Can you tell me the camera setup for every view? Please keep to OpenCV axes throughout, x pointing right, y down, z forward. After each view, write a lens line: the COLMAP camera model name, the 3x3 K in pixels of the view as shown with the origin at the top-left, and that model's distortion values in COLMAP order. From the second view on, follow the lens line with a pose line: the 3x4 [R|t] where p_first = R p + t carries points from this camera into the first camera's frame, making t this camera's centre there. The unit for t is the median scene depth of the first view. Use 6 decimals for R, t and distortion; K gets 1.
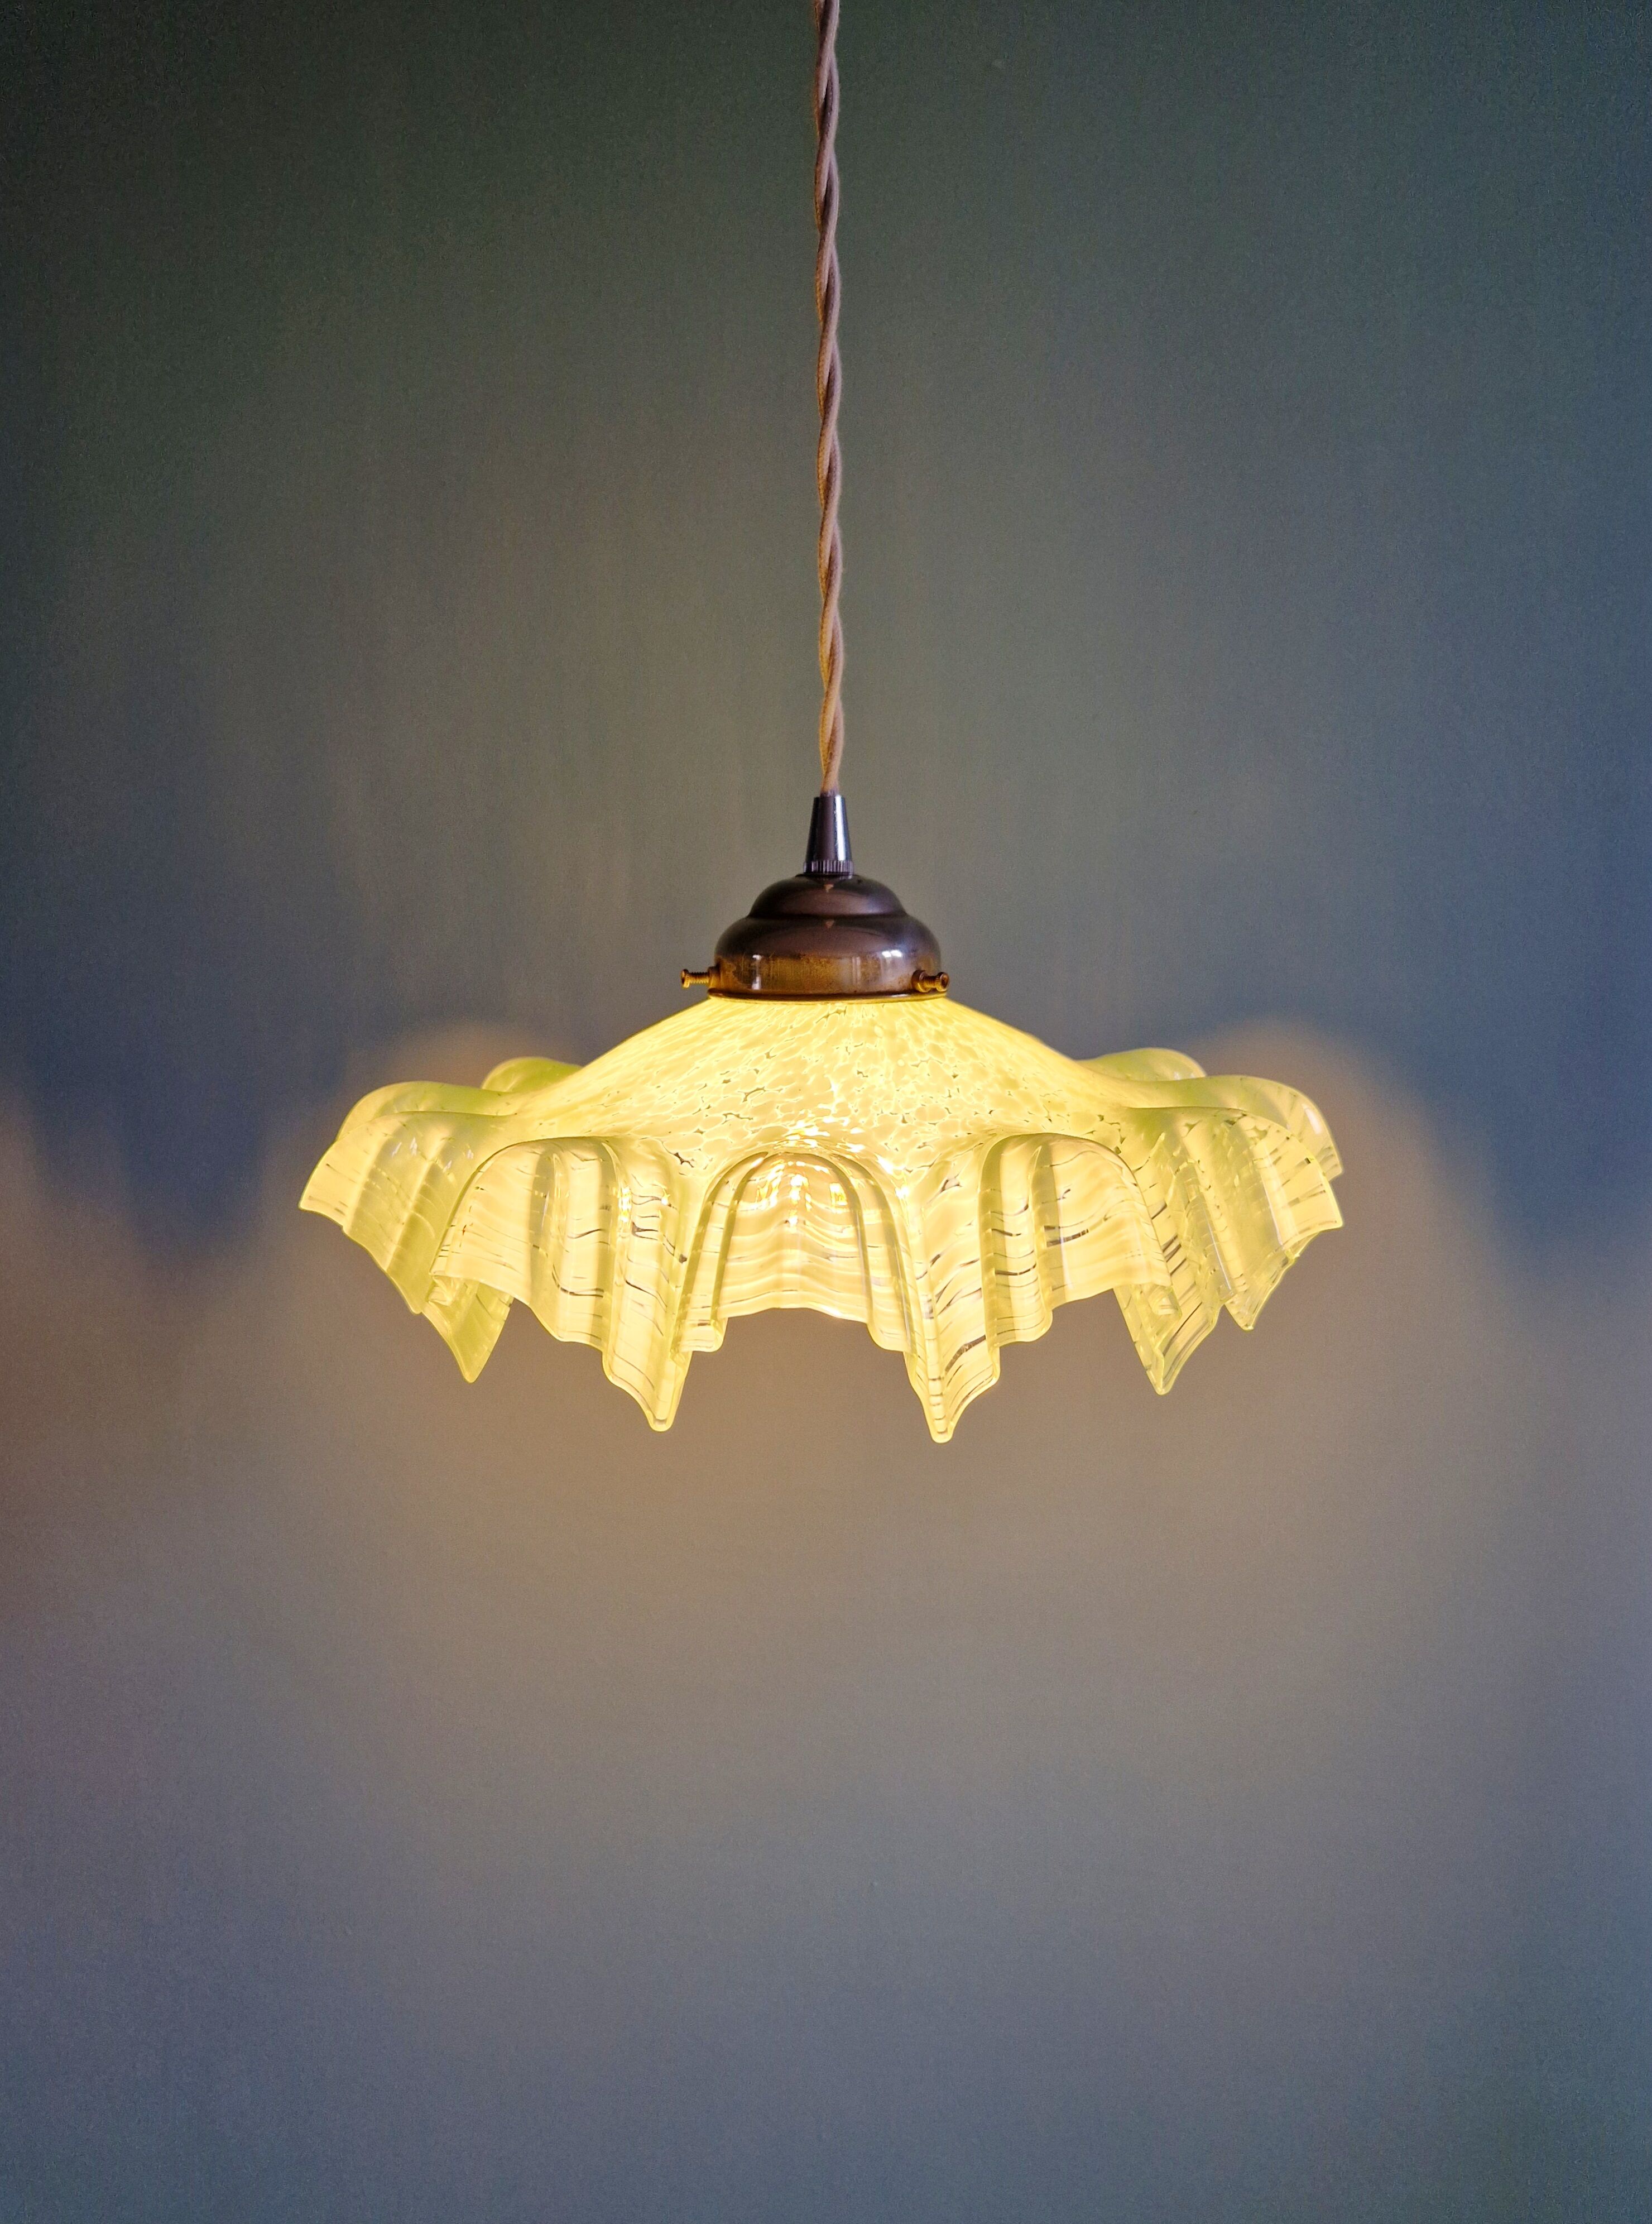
lens RADIAL K [[1497.4, 0, 814.0], [0, 1497.4, 1118.2], [0, 0, 1]] dist [0.031762, -0.000041]
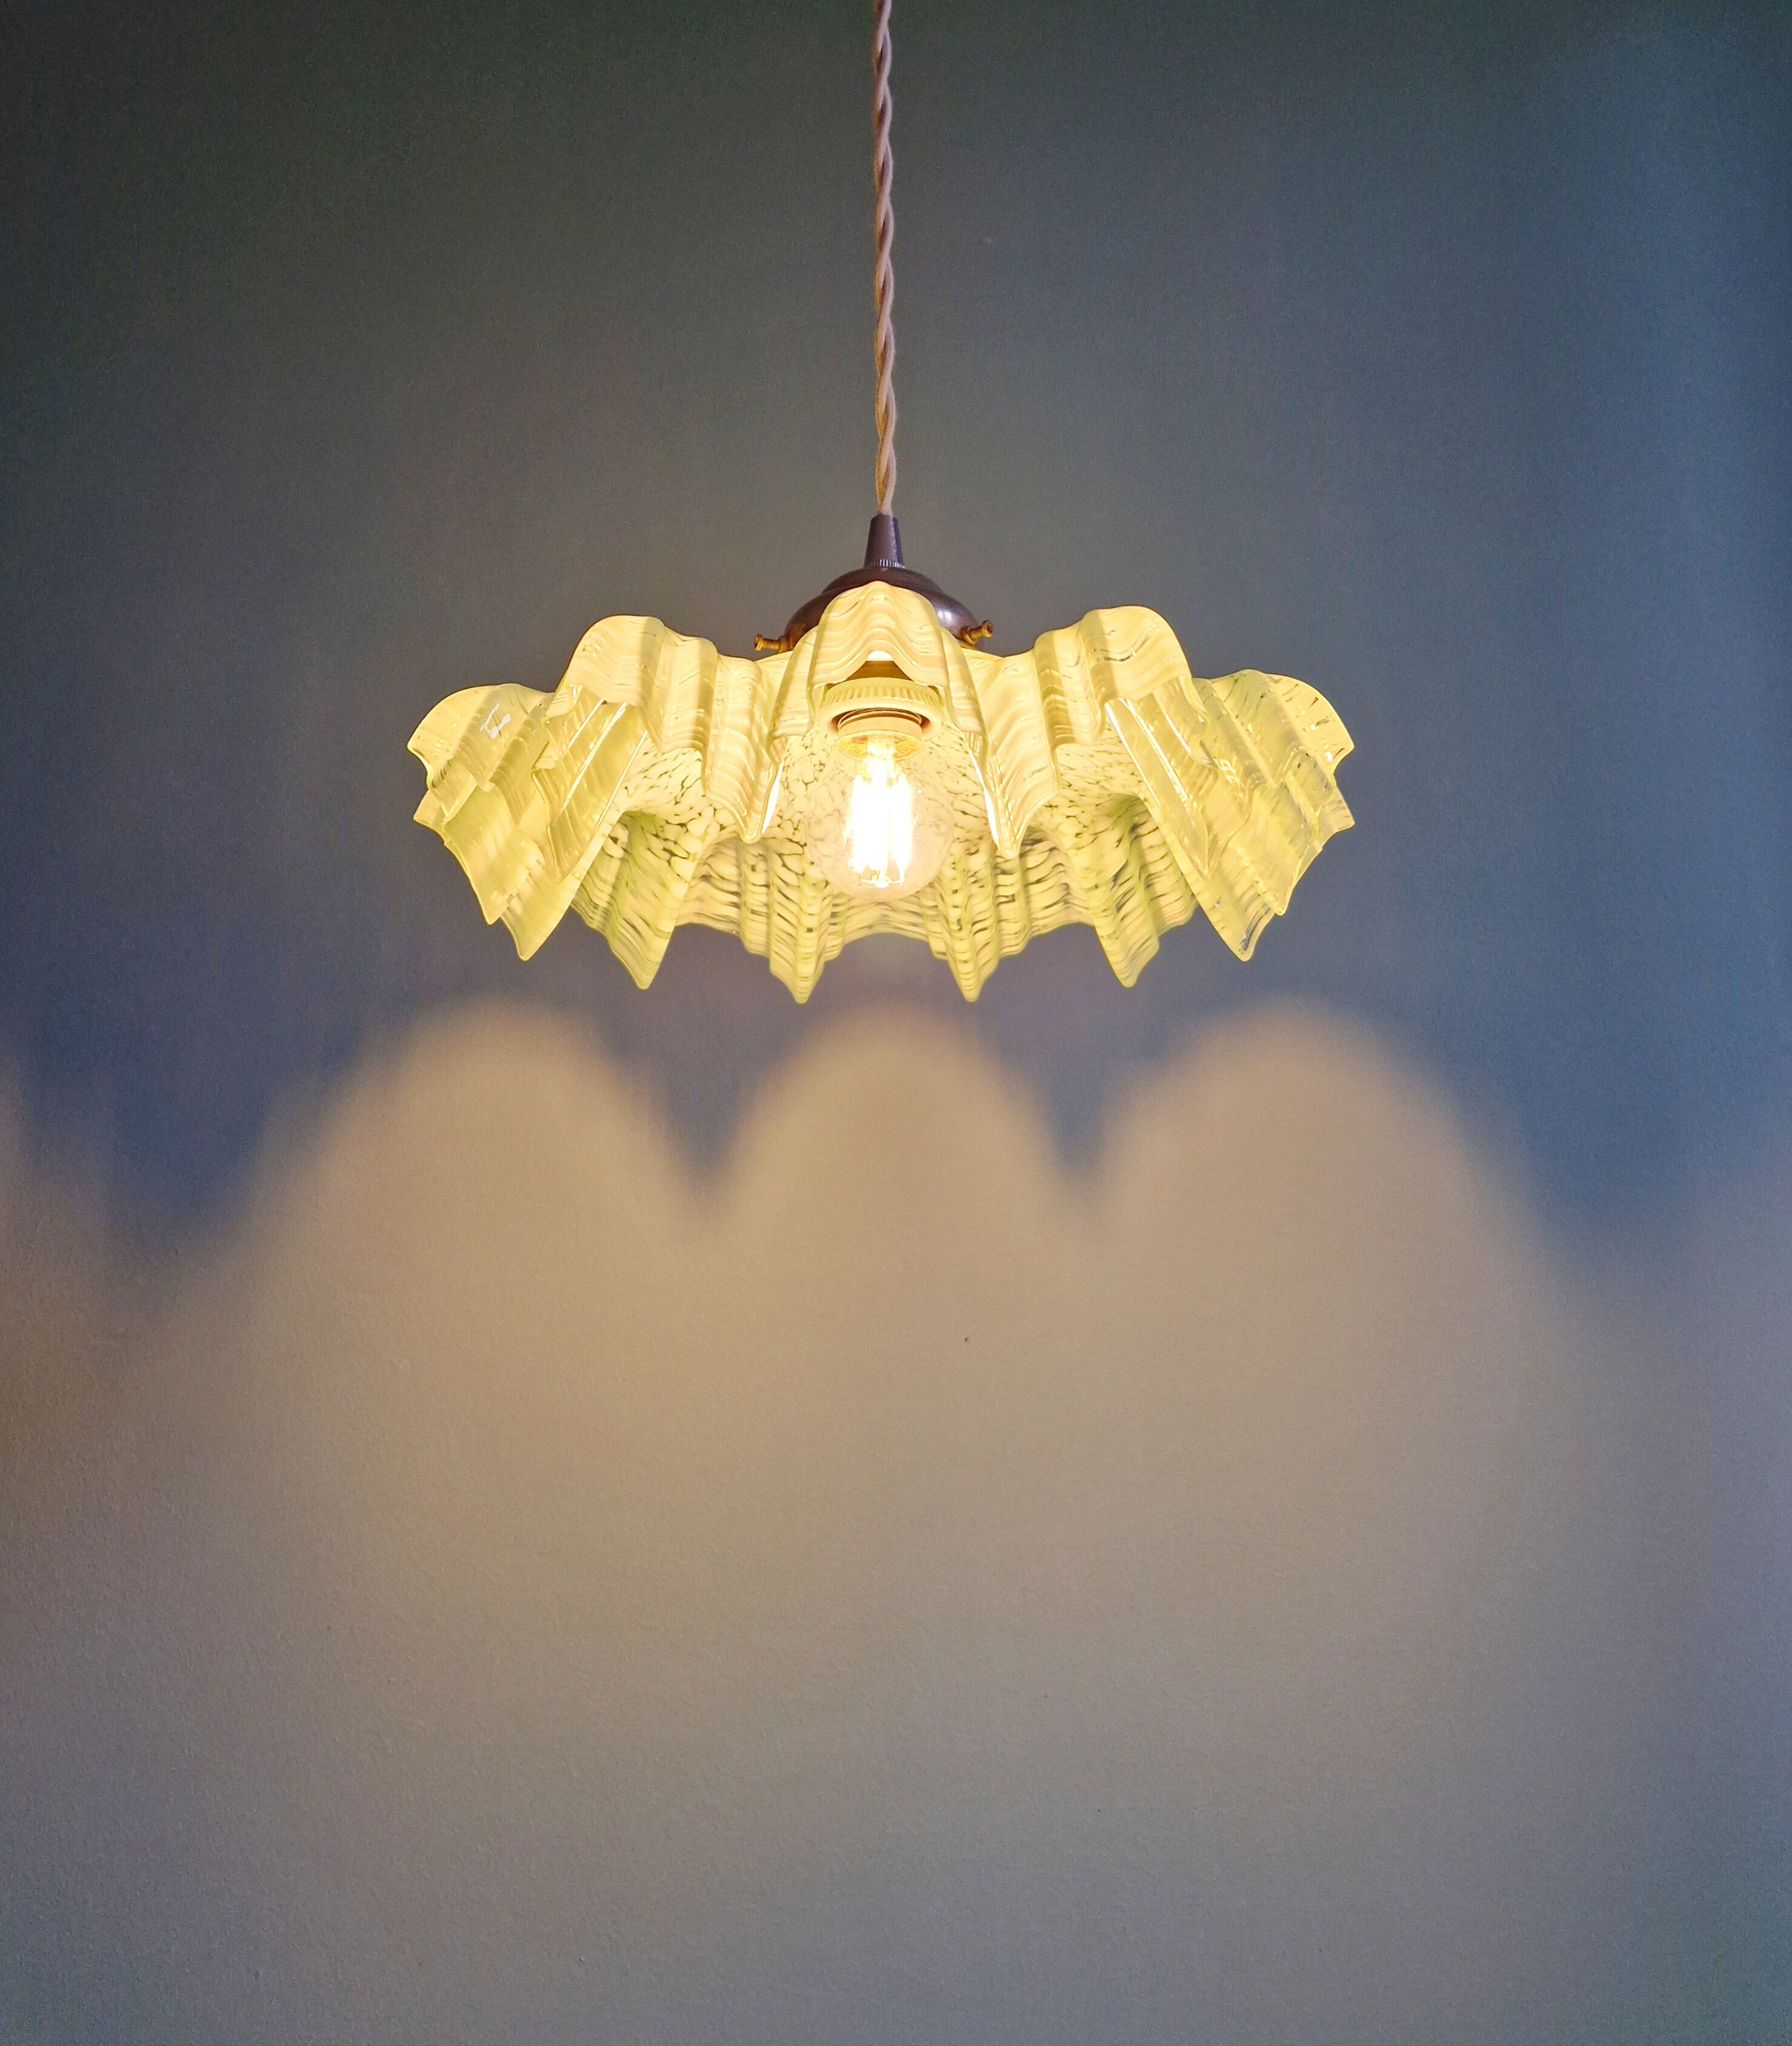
lens RADIAL K [[1610.3, 0, 878.5], [0, 1610.3, 924.2], [0, 0, 1]] dist [0.009263, 0.004283]
pose [[0.998520, 0.013200, 0.052758, -0.063887], [0.007914, 0.924505, -0.381089, 0.632330], [-0.053805, 0.380942, 0.923032, -0.043952]]
